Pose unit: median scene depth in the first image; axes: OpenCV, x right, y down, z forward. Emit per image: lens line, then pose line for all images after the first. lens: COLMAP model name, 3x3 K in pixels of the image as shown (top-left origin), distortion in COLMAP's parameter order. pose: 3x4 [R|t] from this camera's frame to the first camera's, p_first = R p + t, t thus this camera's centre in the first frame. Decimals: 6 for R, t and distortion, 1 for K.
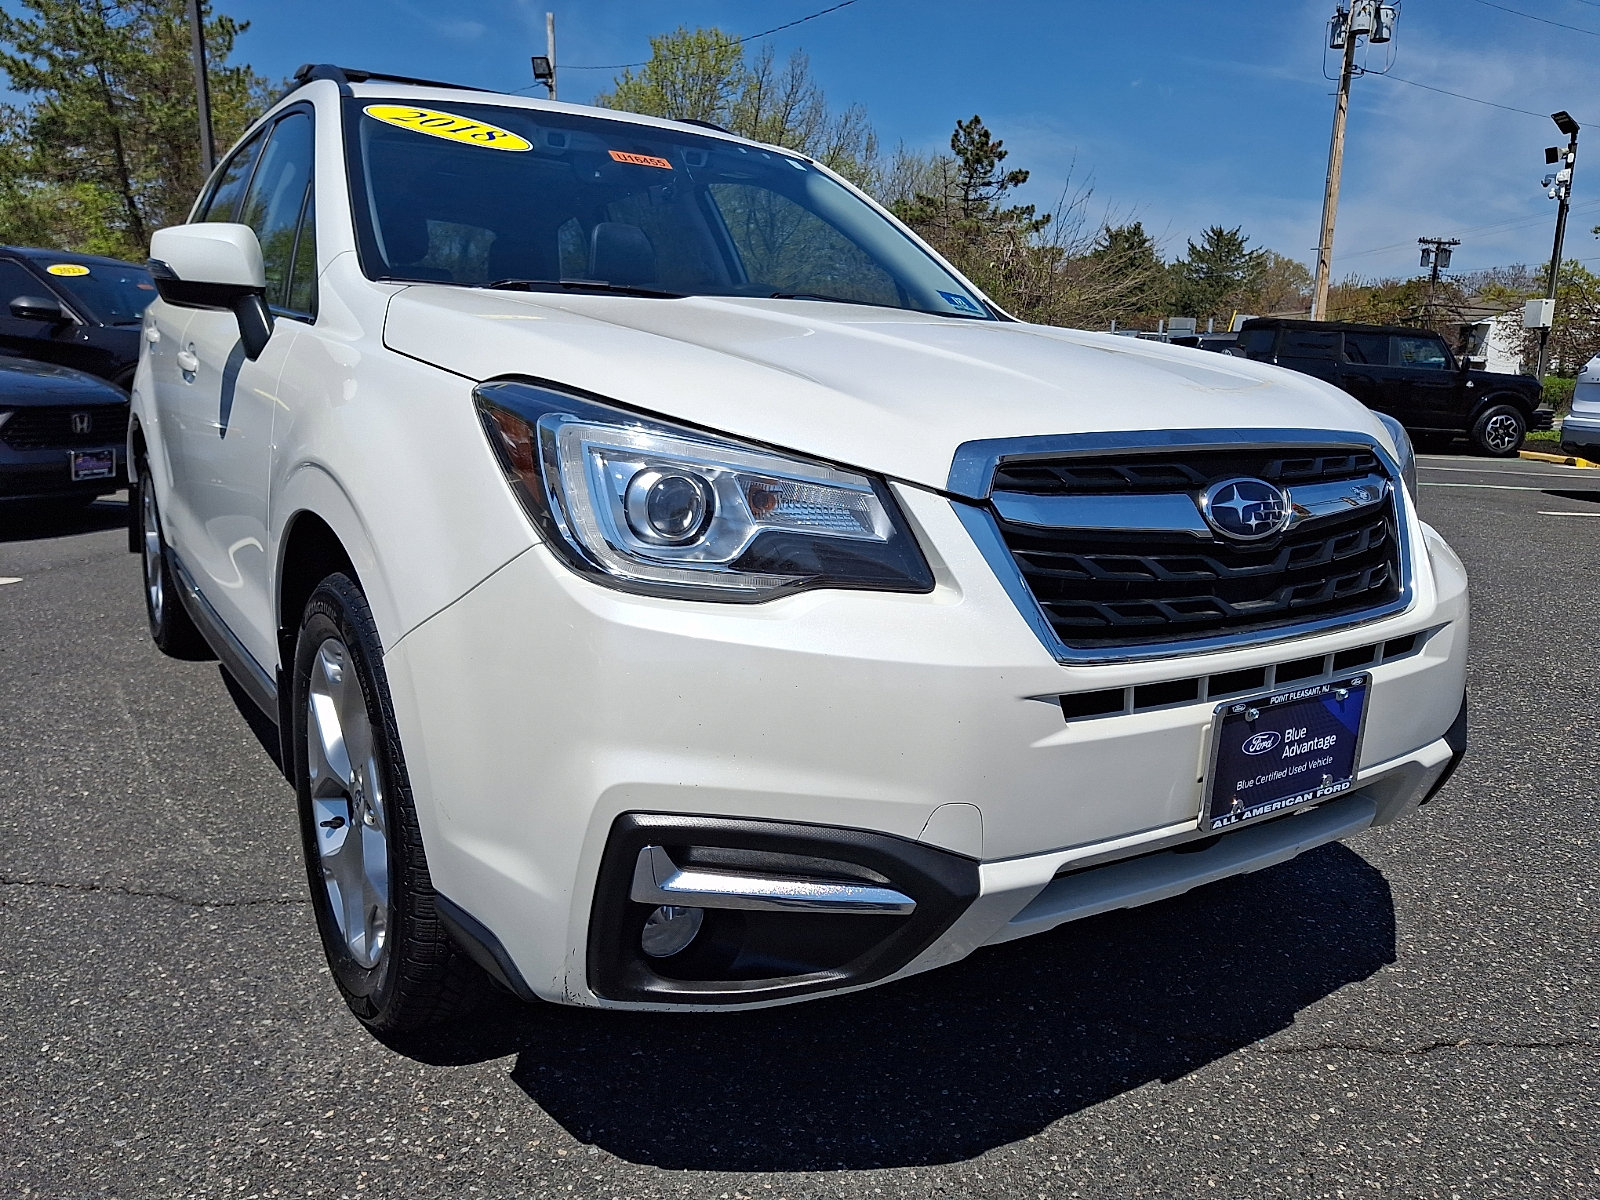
lens RADIAL K [[1225.1, 0, 790.4], [0, 1225.1, 595.3], [0, 0, 1]] dist [0.081760, -0.131505]
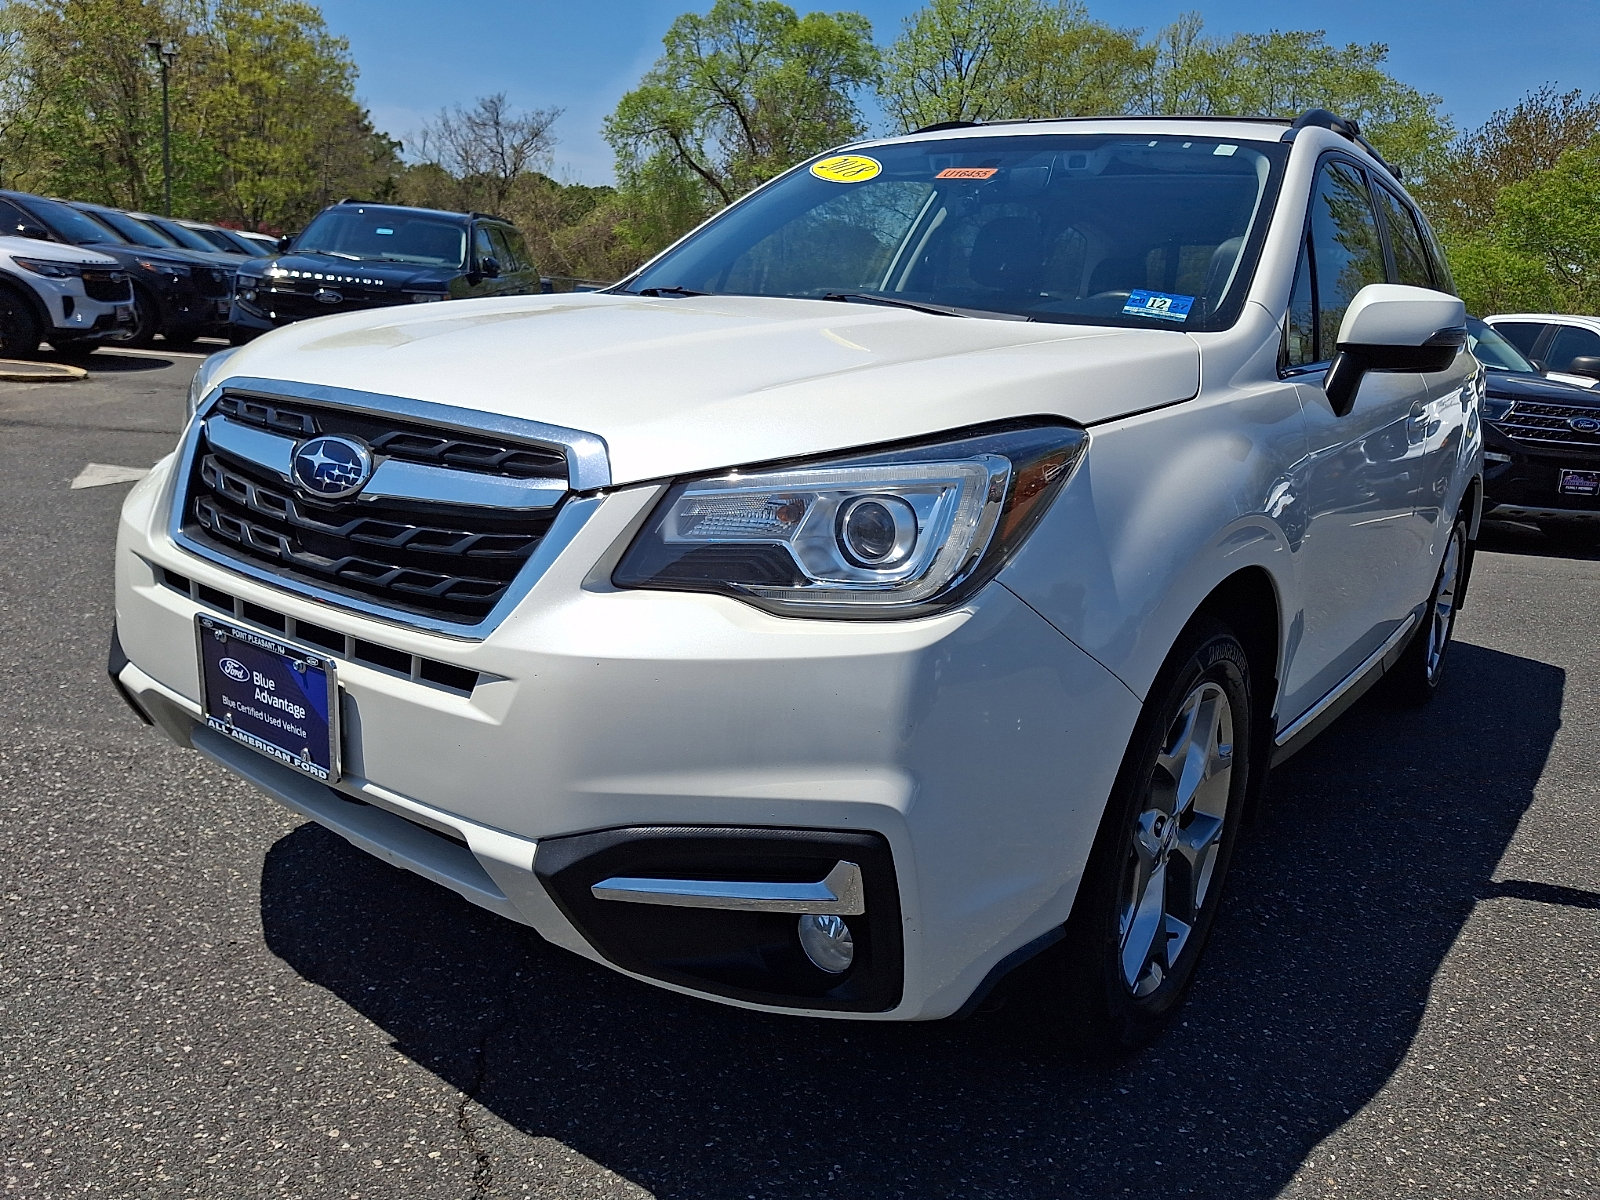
lens RADIAL K [[1249.5, 0, 775.0], [0, 1249.5, 574.7], [0, 0, 1]] dist [-0.004898, -0.008783]
pose [[0.310251, 0.175049, -0.934400, 1.520043], [-0.241519, 0.965165, 0.100620, -0.183224], [0.919463, 0.194458, 0.341721, 1.037168]]
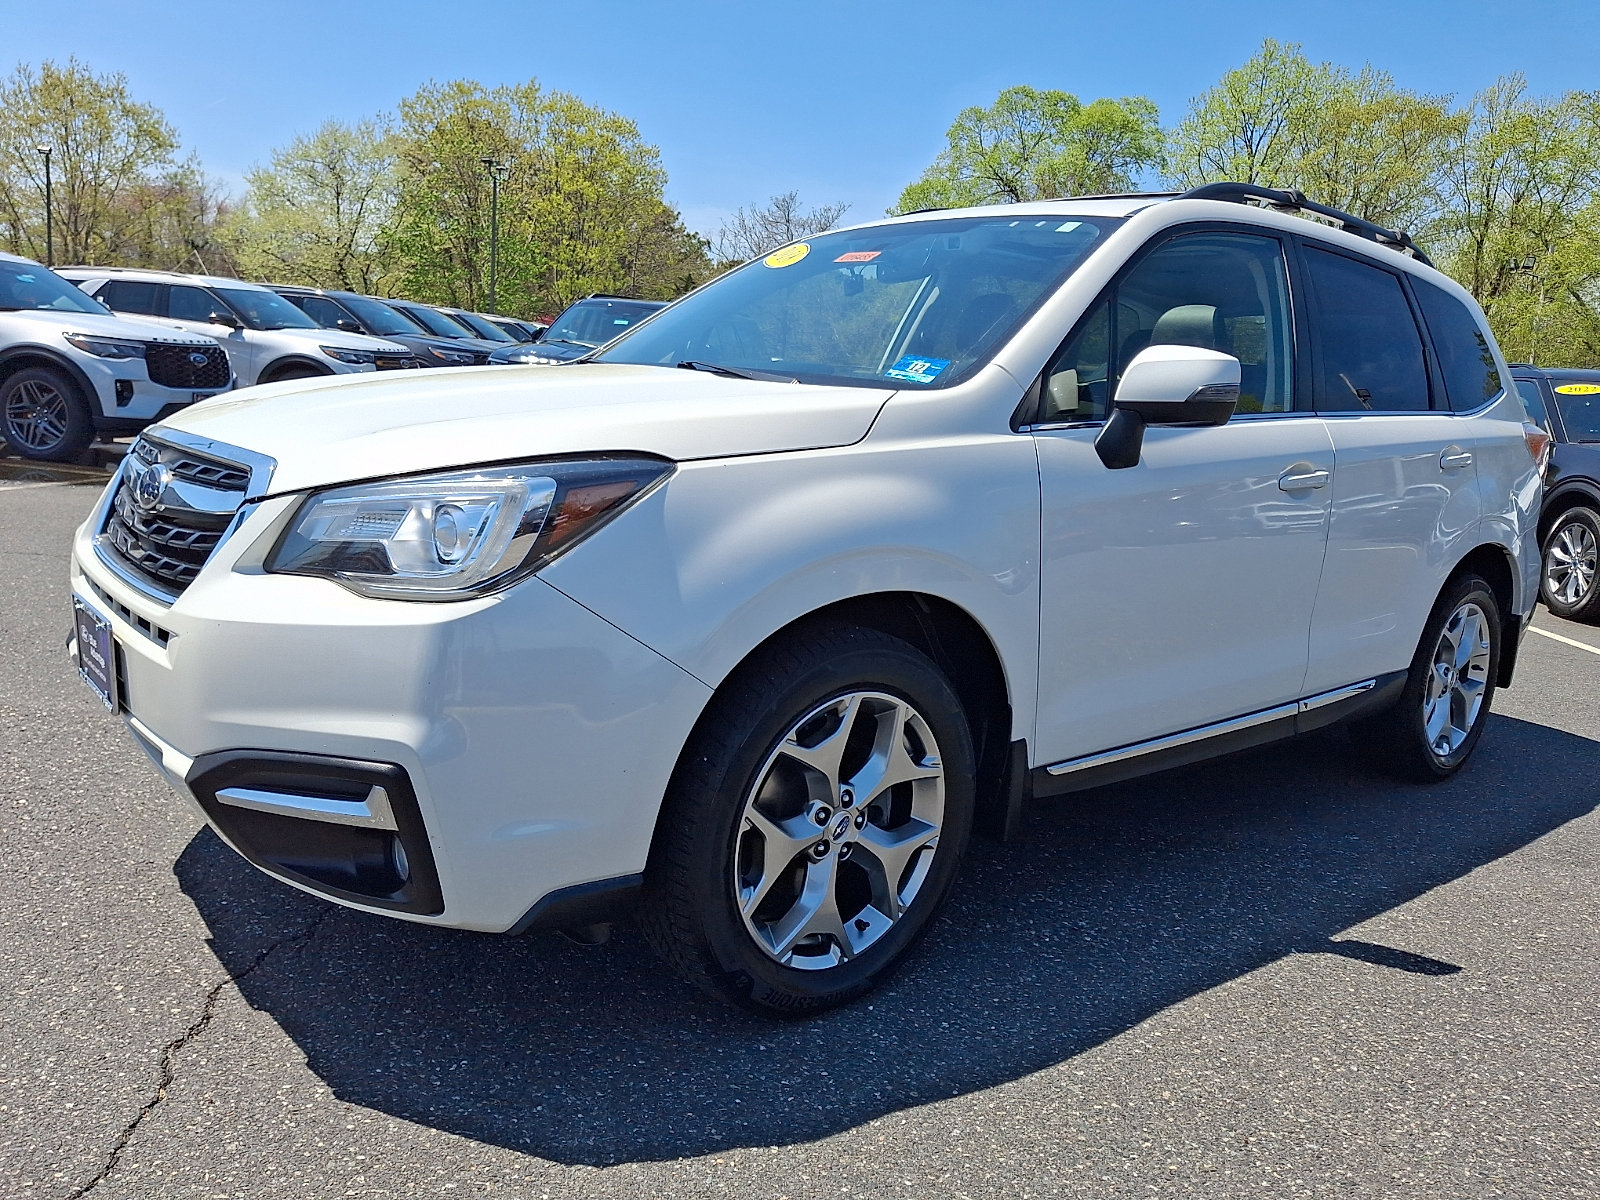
lens RADIAL K [[1225.1, 0, 790.4], [0, 1225.1, 595.3], [0, 0, 1]] dist [0.081760, -0.131505]
pose [[0.074416, 0.136766, -0.987804, 1.867629], [-0.255565, 0.960086, 0.113675, -0.301763], [0.963924, 0.243989, 0.106398, 1.621630]]
